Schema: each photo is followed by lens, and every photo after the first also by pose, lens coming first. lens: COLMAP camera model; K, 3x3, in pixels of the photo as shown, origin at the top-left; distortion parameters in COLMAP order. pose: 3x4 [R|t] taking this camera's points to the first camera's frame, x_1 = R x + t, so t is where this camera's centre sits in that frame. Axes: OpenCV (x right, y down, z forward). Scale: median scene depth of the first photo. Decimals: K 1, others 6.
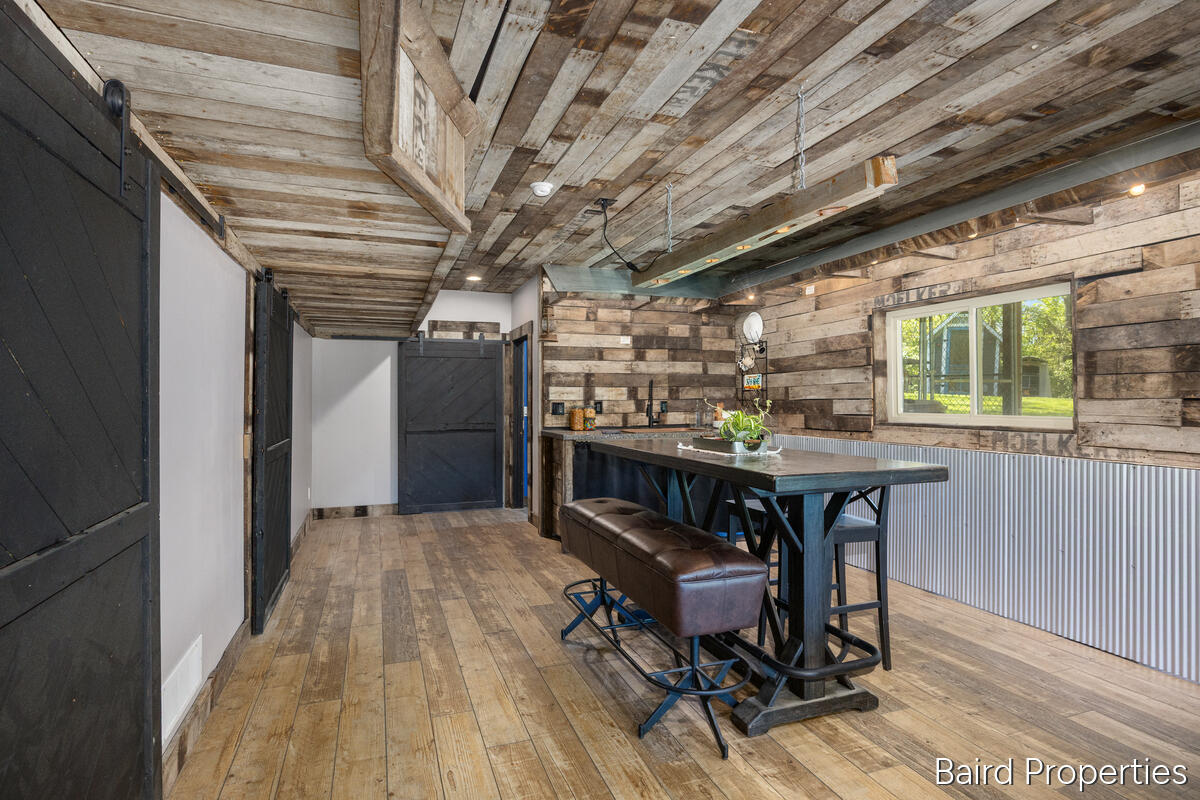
lens RADIAL K [[638.2, 0, 603.4], [0, 638.2, 400.0], [0, 0, 1]] dist [-0.001385, -0.000374]
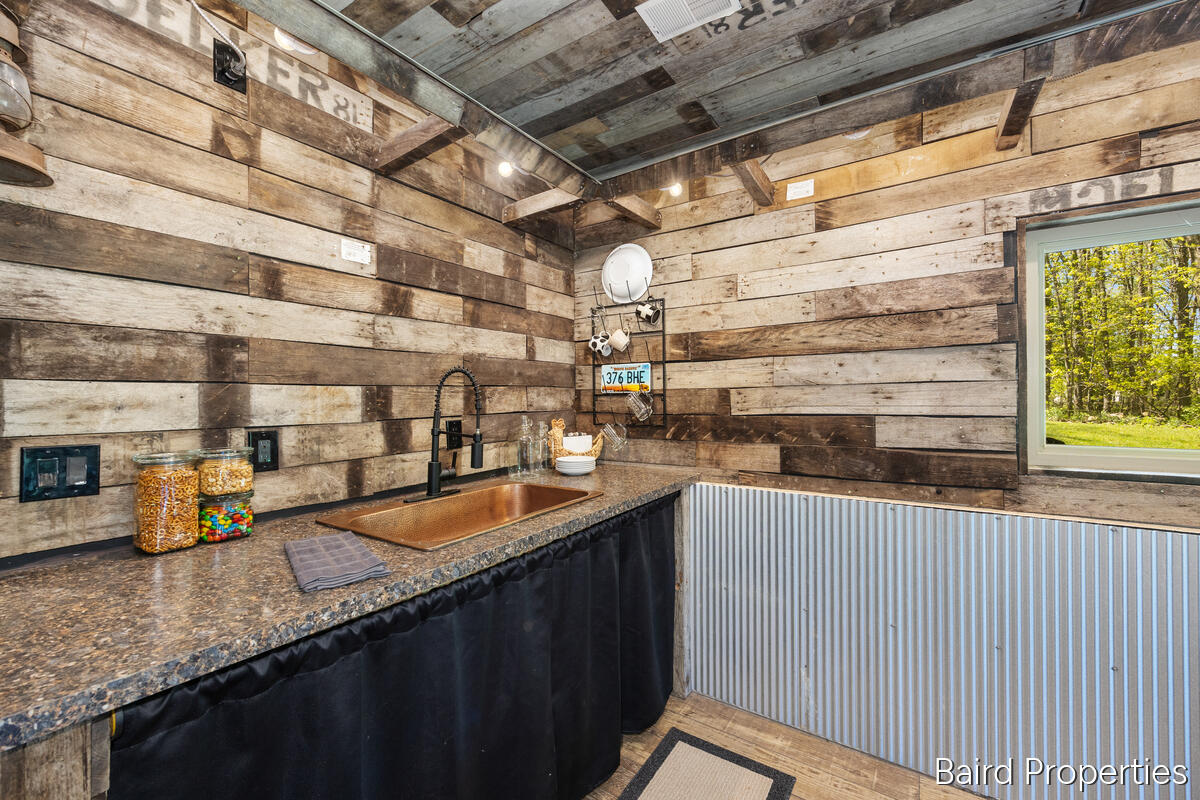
lens RADIAL K [[488.1, 0, 605.4], [0, 488.1, 395.7], [0, 0, 1]] dist [0.000399, -0.000029]
pose [[0.804780, -0.001205, 0.593572, -0.014907], [0.003765, 0.999988, -0.003074, -0.013508], [-0.593561, 0.004708, 0.804775, 0.714435]]
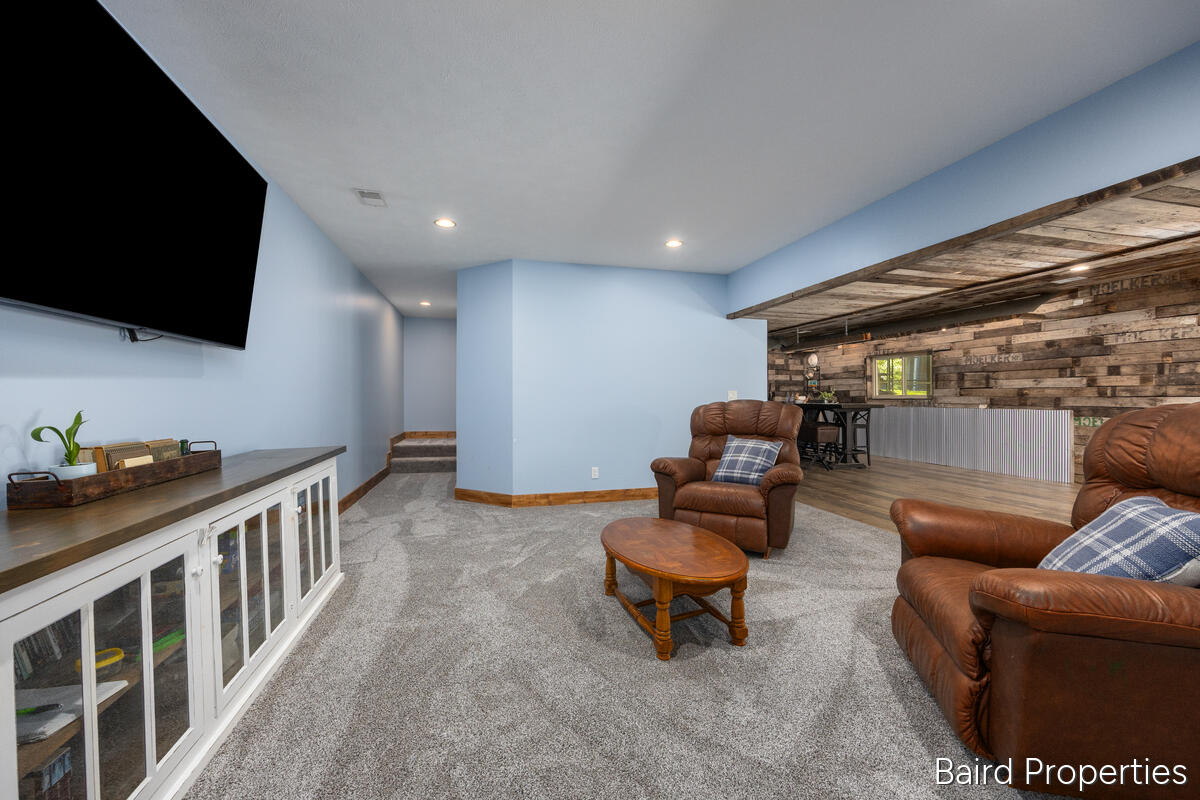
lens RADIAL K [[488.1, 0, 599.5], [0, 488.1, 398.5], [0, 0, 1]] dist [0.000399, -0.000029]
pose [[0.994387, 0.001069, -0.105798, -0.367585], [-0.000921, 0.999999, 0.001449, 0.025240], [0.105799, -0.001344, 0.994387, -0.896345]]
